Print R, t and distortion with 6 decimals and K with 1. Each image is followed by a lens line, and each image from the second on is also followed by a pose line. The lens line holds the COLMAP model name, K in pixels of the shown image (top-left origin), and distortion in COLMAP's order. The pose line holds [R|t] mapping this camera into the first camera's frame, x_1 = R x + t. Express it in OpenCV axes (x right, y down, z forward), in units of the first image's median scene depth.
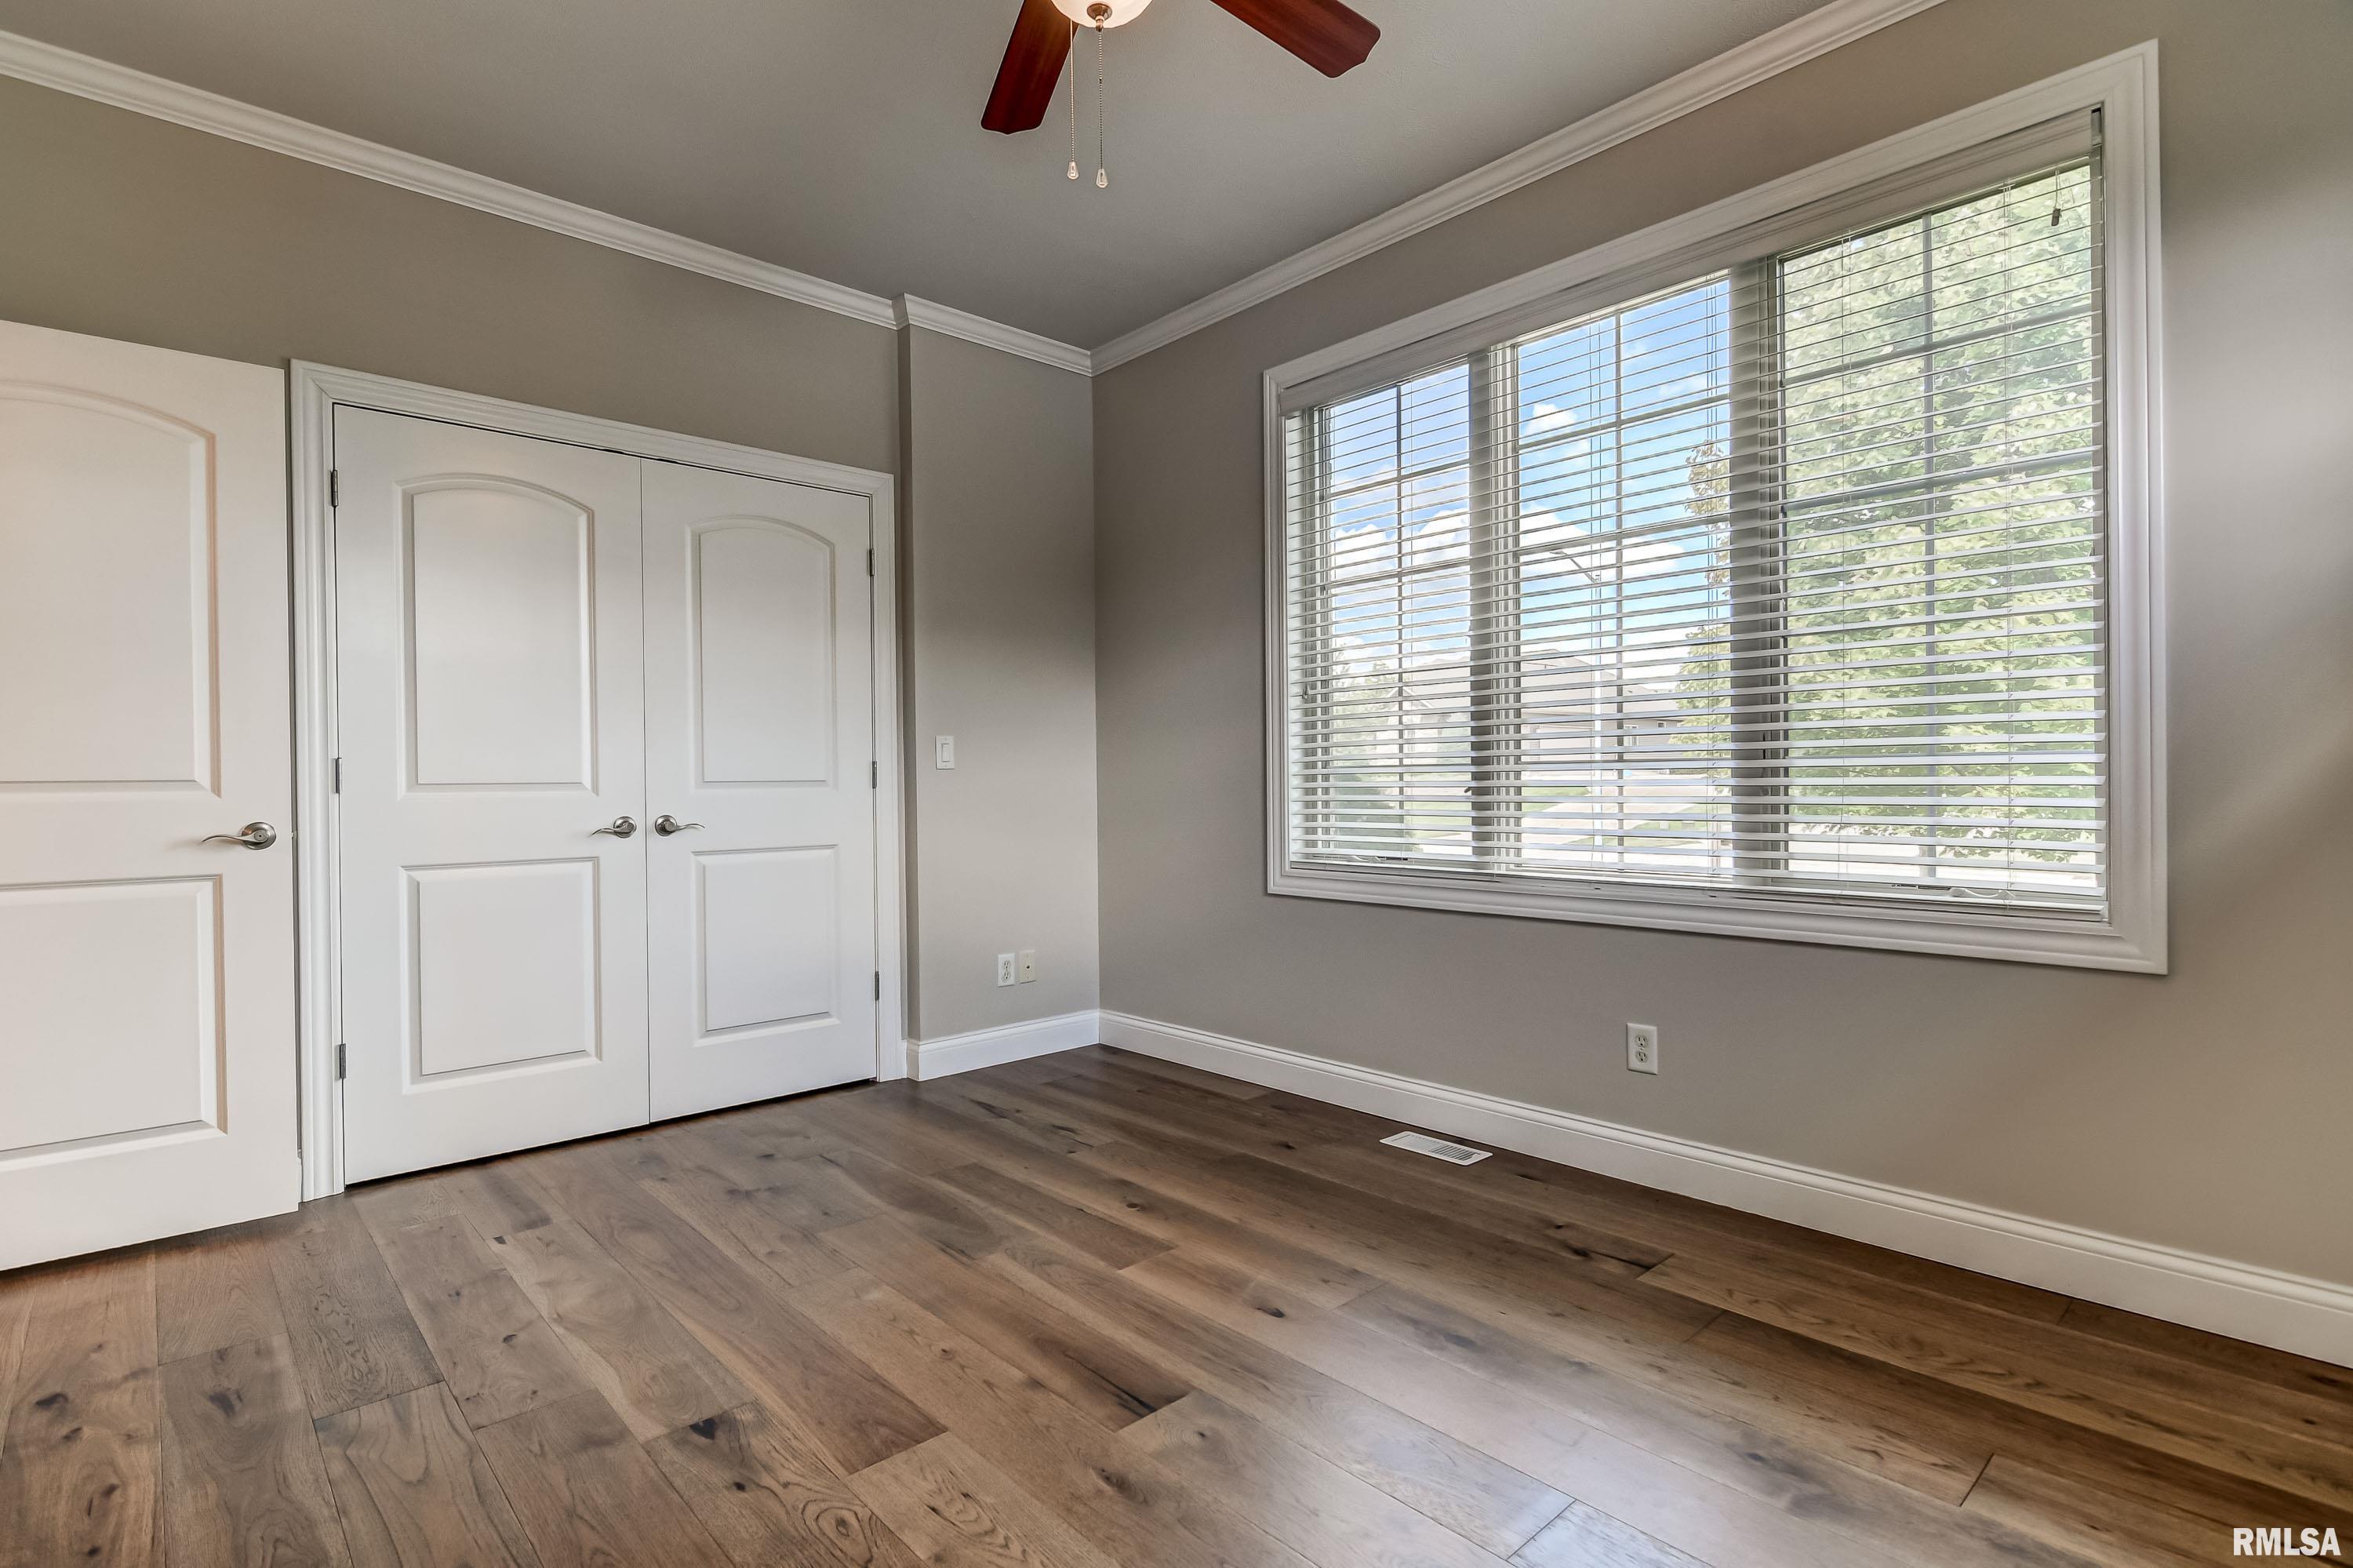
lens RADIAL K [[1130.8, 0, 1155.4], [0, 1130.8, 790.8], [0, 0, 1]] dist [0.010890, -0.008766]
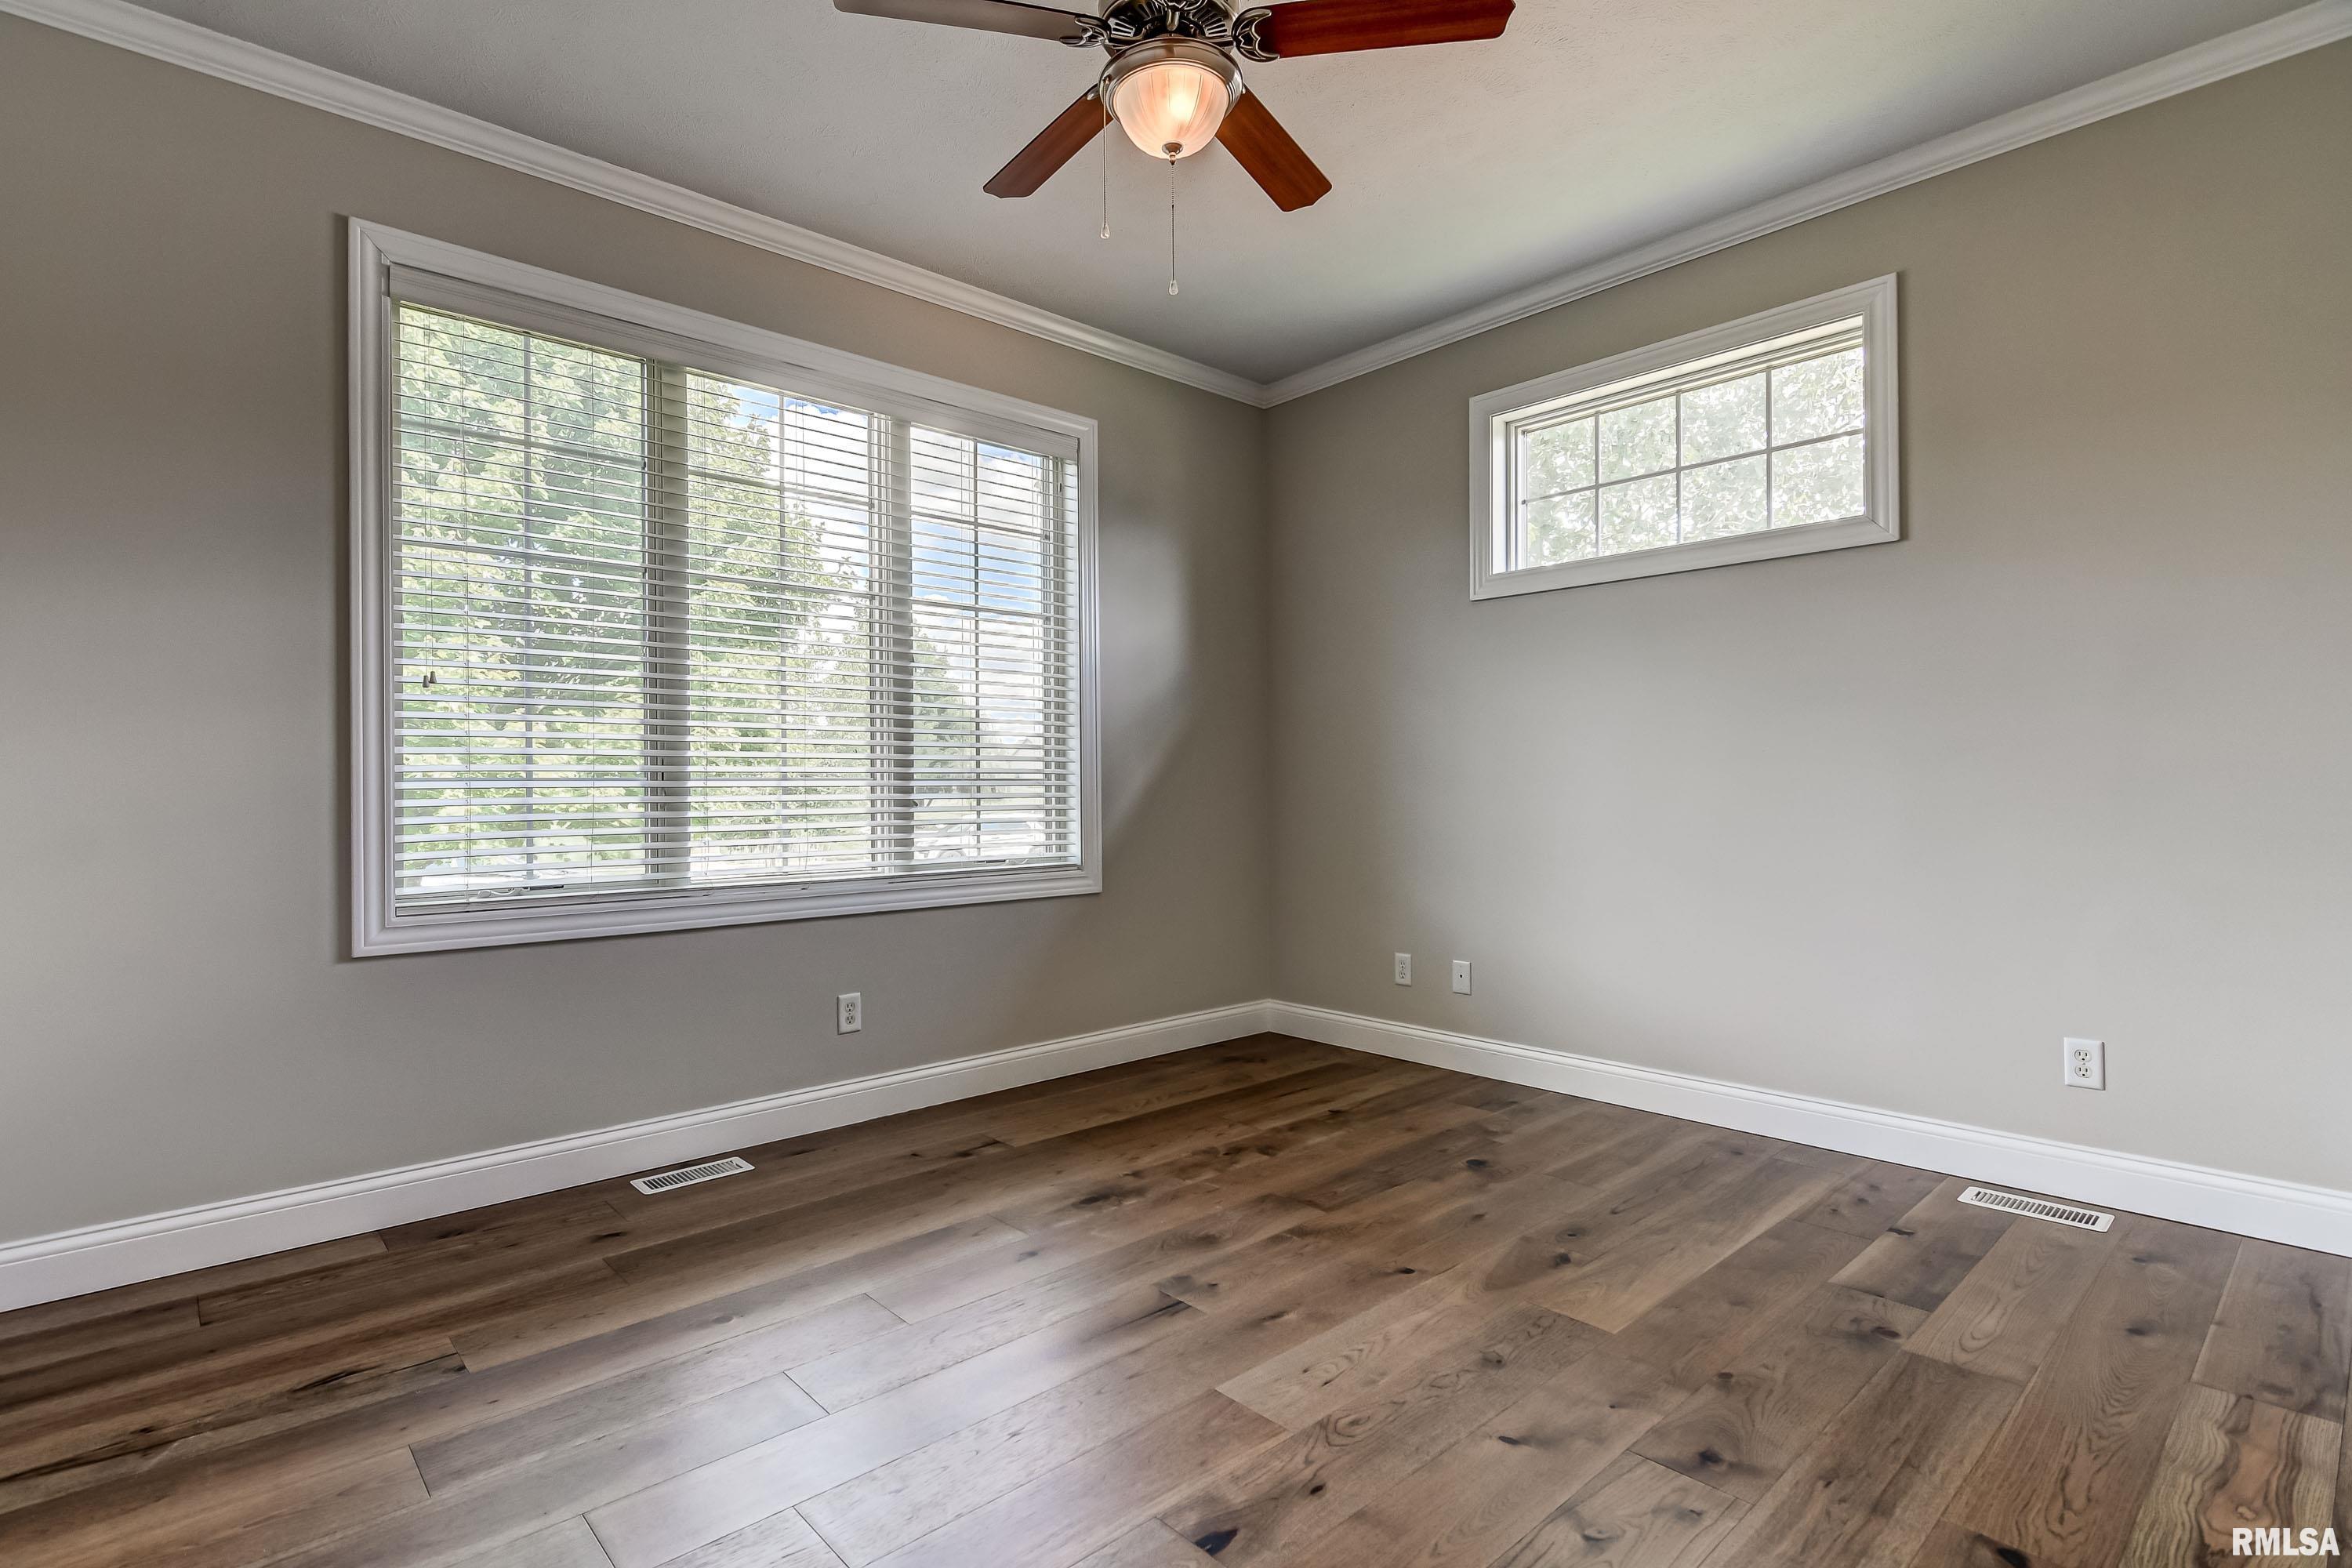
lens RADIAL K [[1130.3, 0, 1160.0], [0, 1130.3, 787.9], [0, 0, 1]] dist [0.010890, -0.008766]
pose [[-0.004383, 0.013298, 0.999902, -0.763342], [0.018109, 0.999749, -0.013217, 0.005173], [-0.999826, 0.018049, -0.004623, 0.631910]]
